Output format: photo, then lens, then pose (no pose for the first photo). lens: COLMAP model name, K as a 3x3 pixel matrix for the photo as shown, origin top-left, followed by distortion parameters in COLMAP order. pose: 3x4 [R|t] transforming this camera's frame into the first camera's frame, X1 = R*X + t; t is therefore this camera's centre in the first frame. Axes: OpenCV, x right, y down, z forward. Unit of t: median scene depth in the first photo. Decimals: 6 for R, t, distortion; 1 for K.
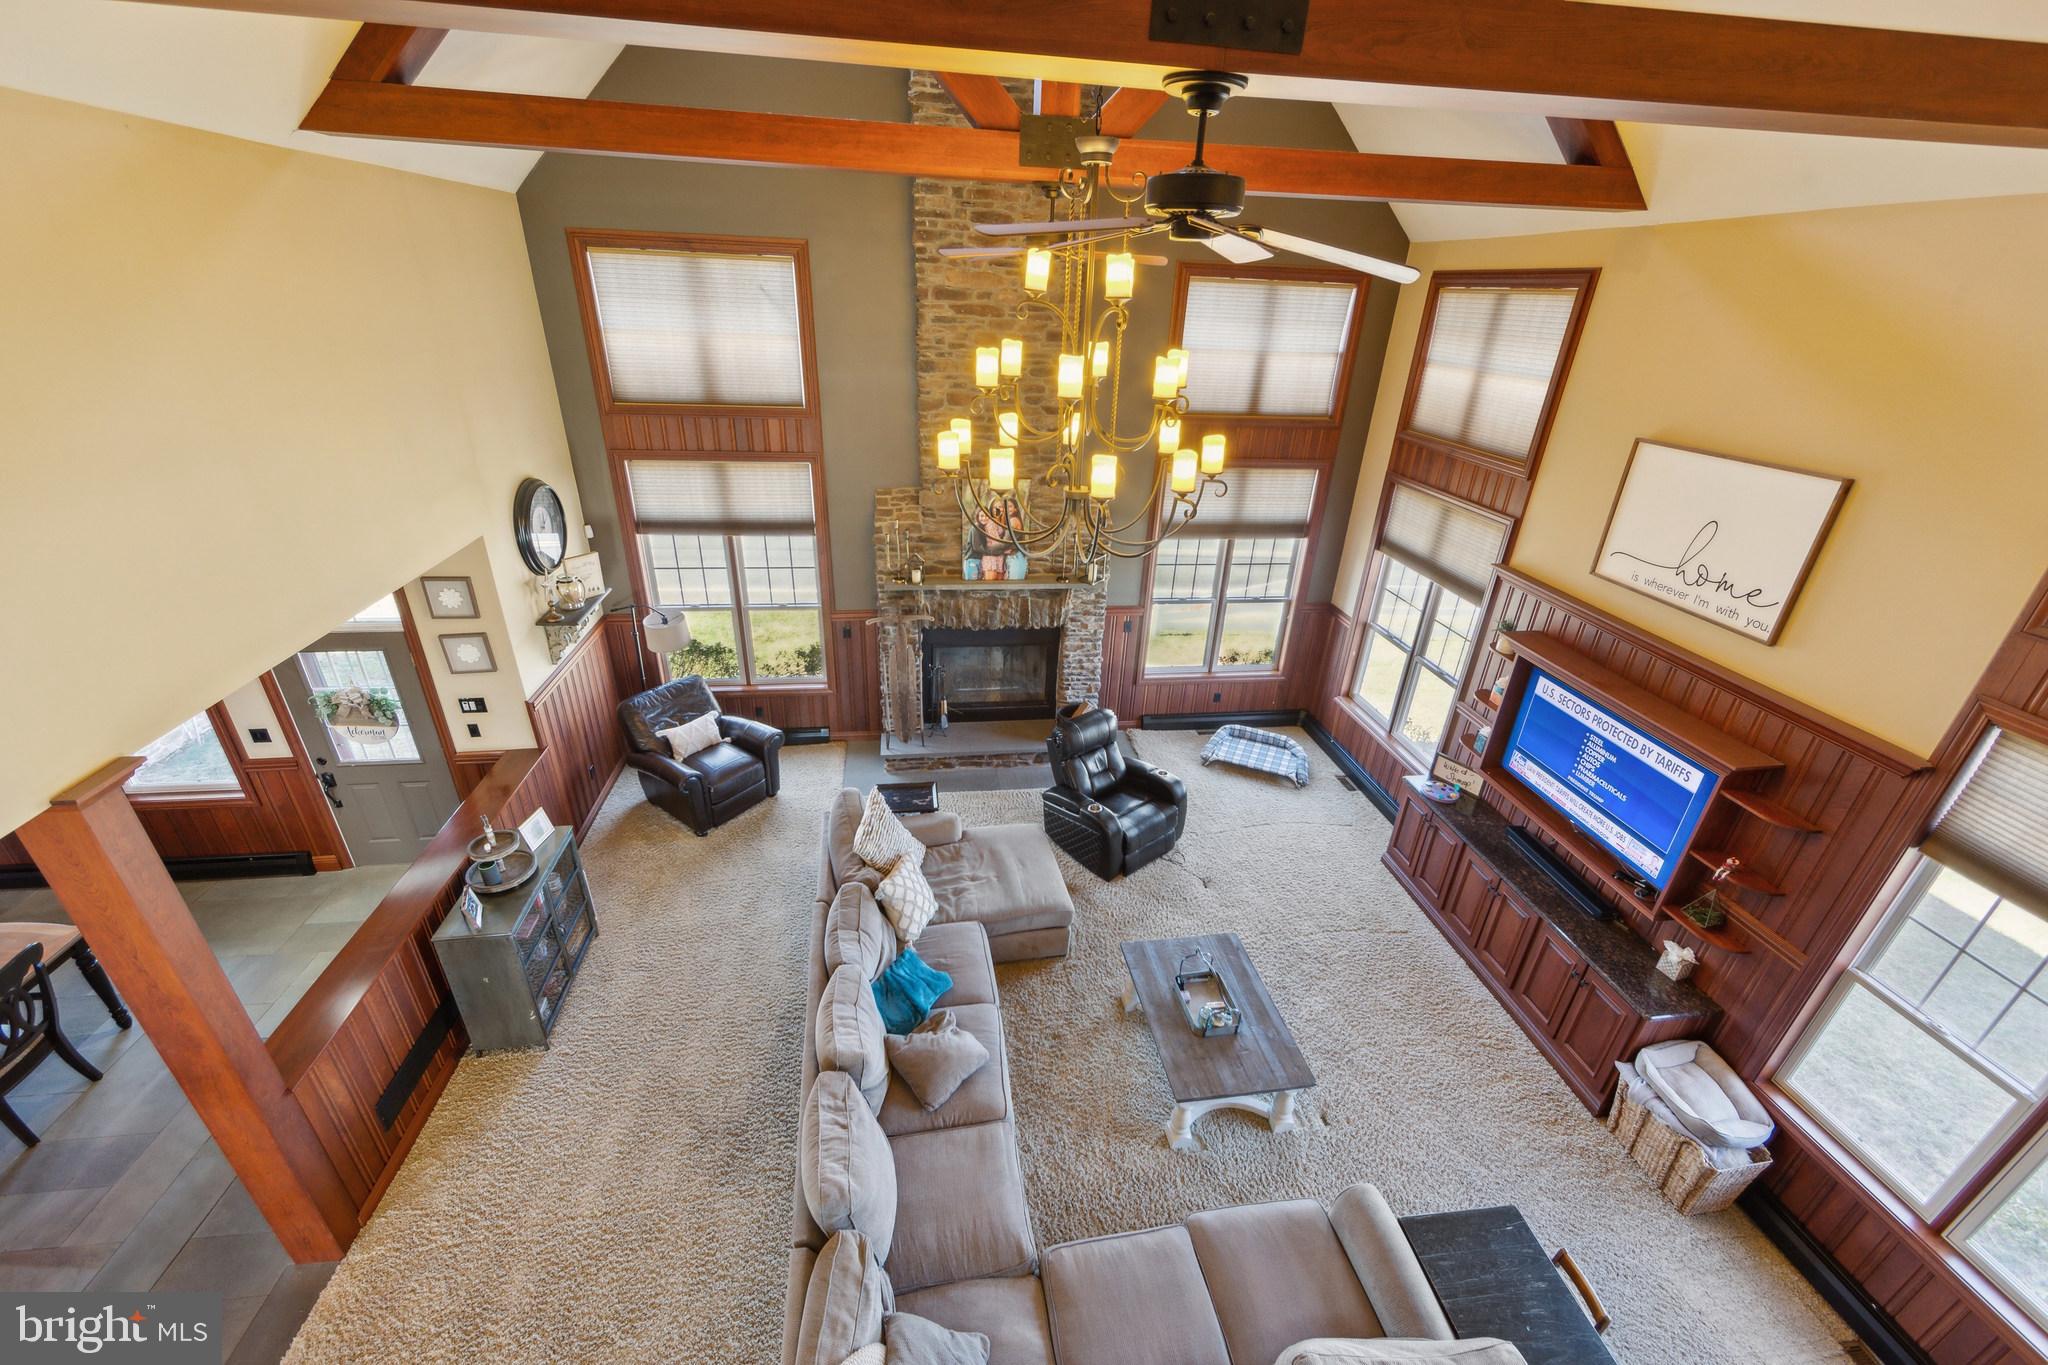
lens RADIAL K [[803.5, 0, 1023.6], [0, 803.5, 686.9], [0, 0, 1]] dist [-0.001039, -0.000115]
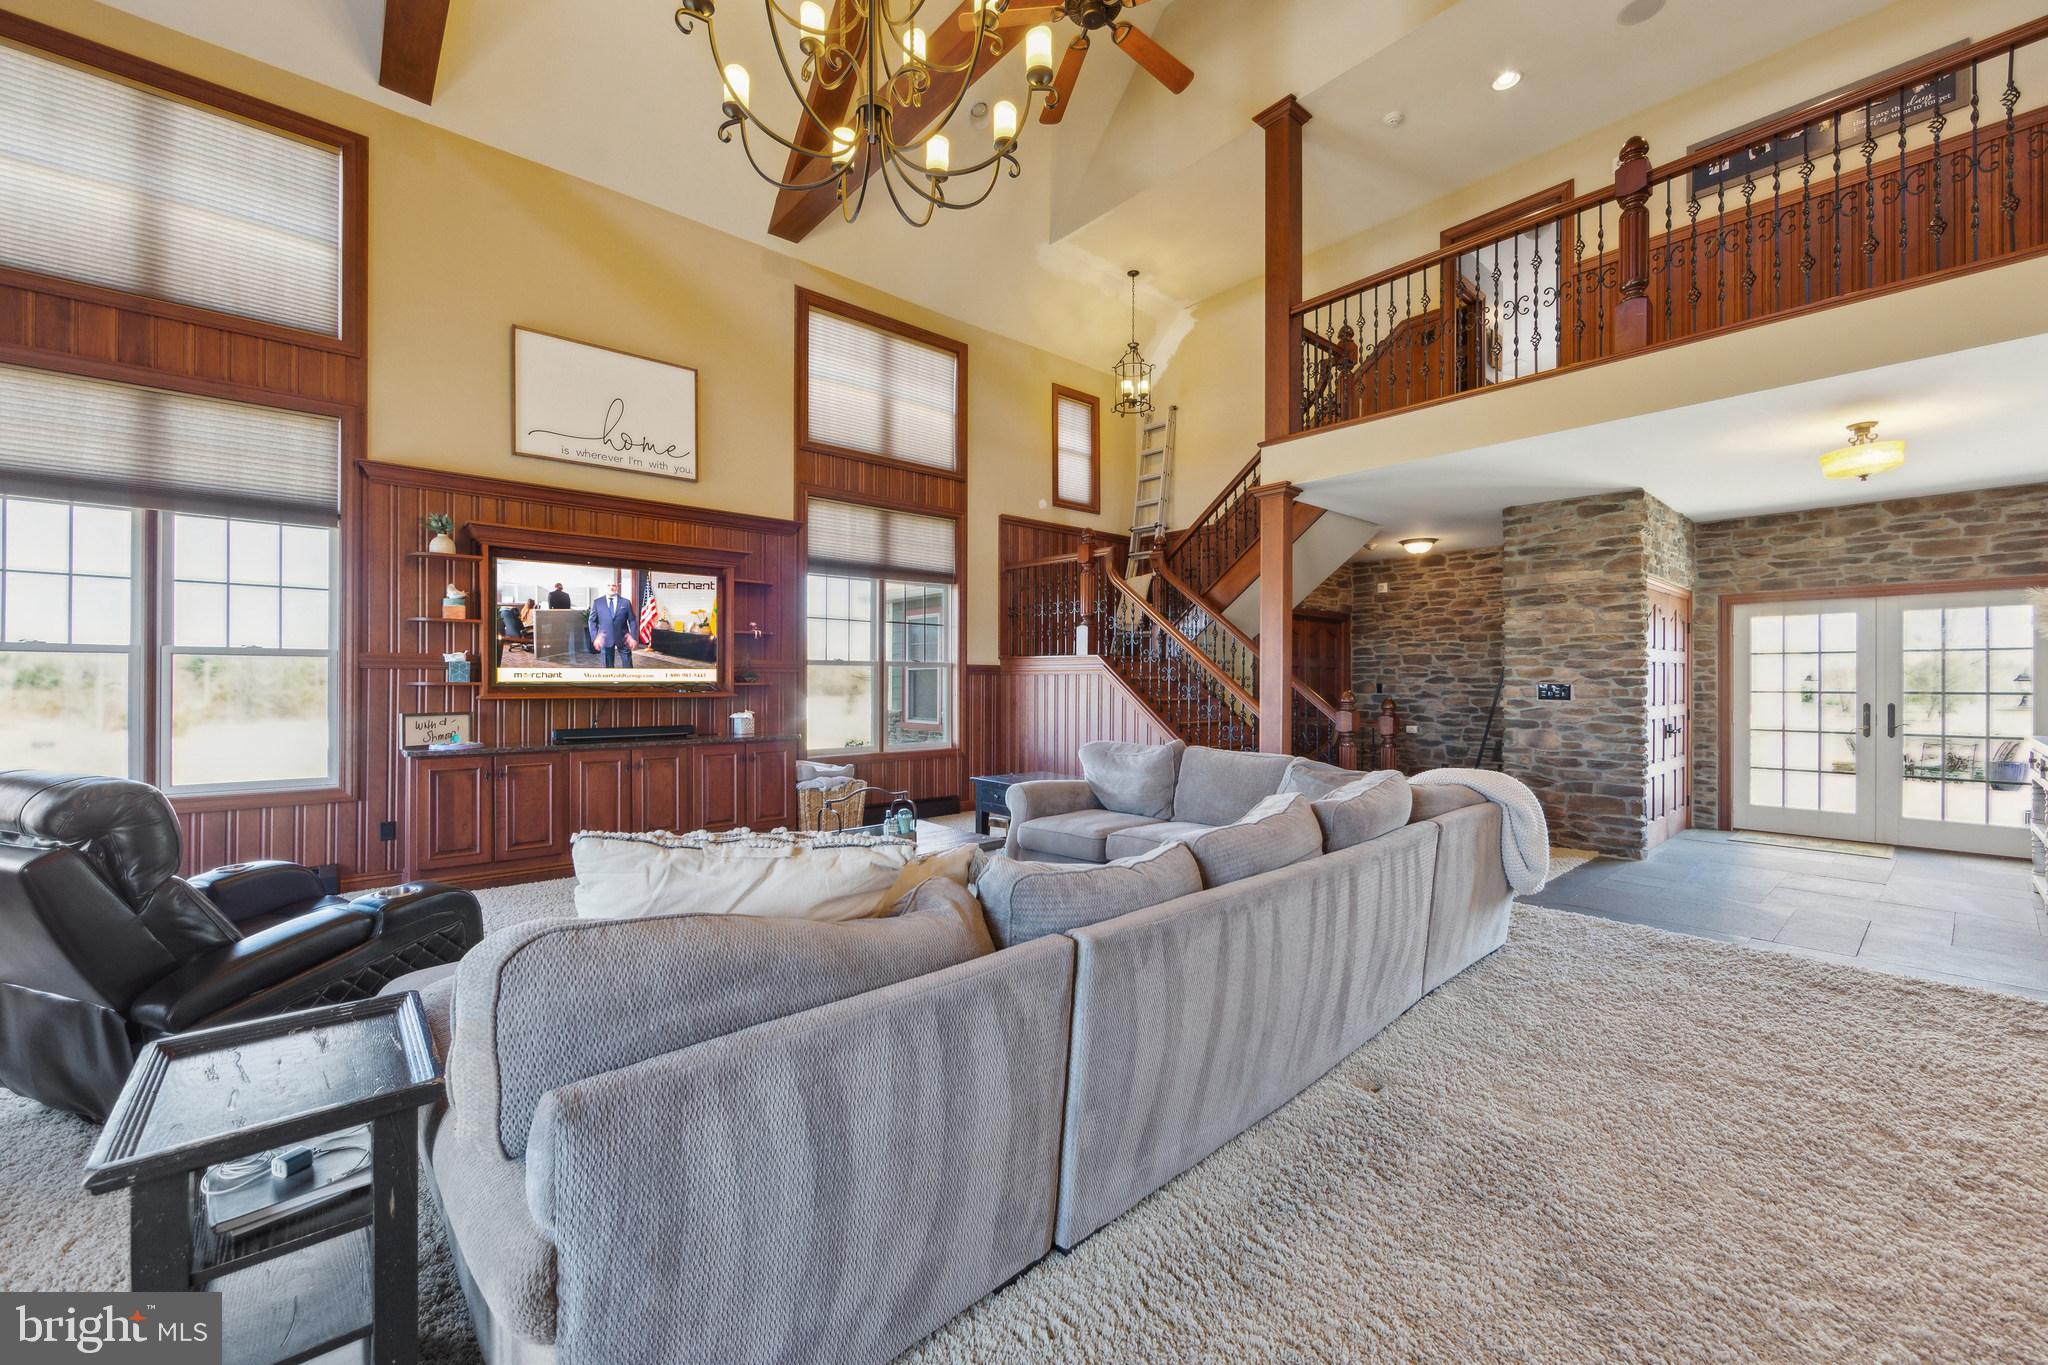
lens RADIAL K [[797.7, 0, 1024.0], [0, 797.7, 682.5], [0, 0, 1]] dist [-0.002369, -0.000222]
pose [[-0.543027, -0.042906, 0.838618, -0.407688], [0.350075, 0.896199, 0.272535, 0.057322], [-0.763262, 0.441573, -0.471640, 0.892781]]
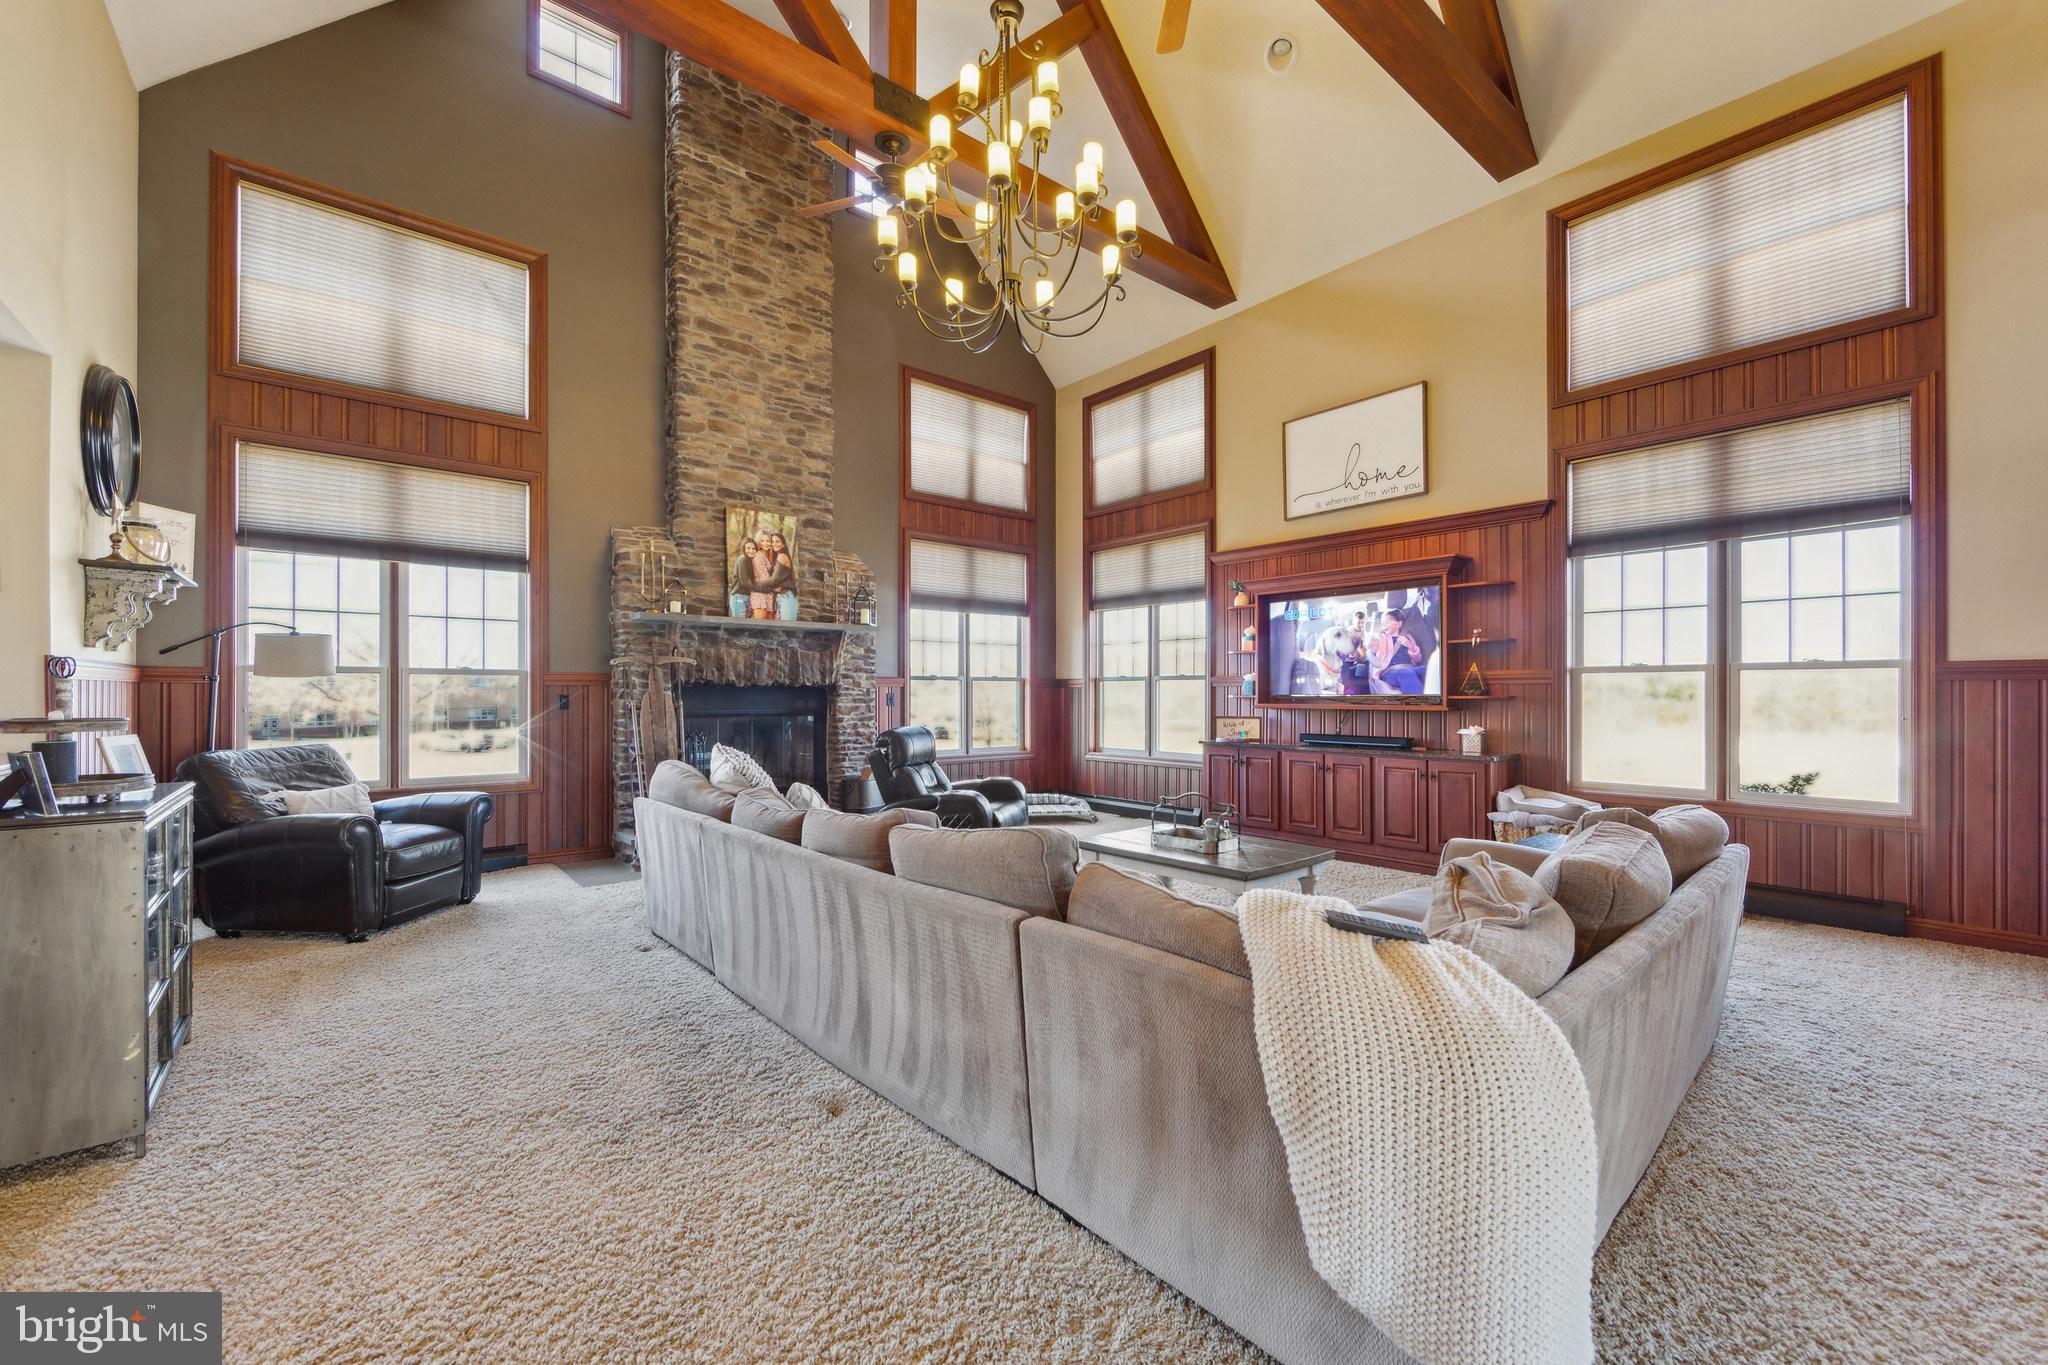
lens RADIAL K [[807.6, 0, 1029.1], [0, 807.6, 688.1], [0, 0, 1]] dist [-0.001149, -0.000118]
pose [[0.848173, -0.037203, 0.528412, -0.301744], [0.265241, 0.893299, -0.362854, 0.388165], [-0.458530, 0.447920, 0.767540, 0.232493]]
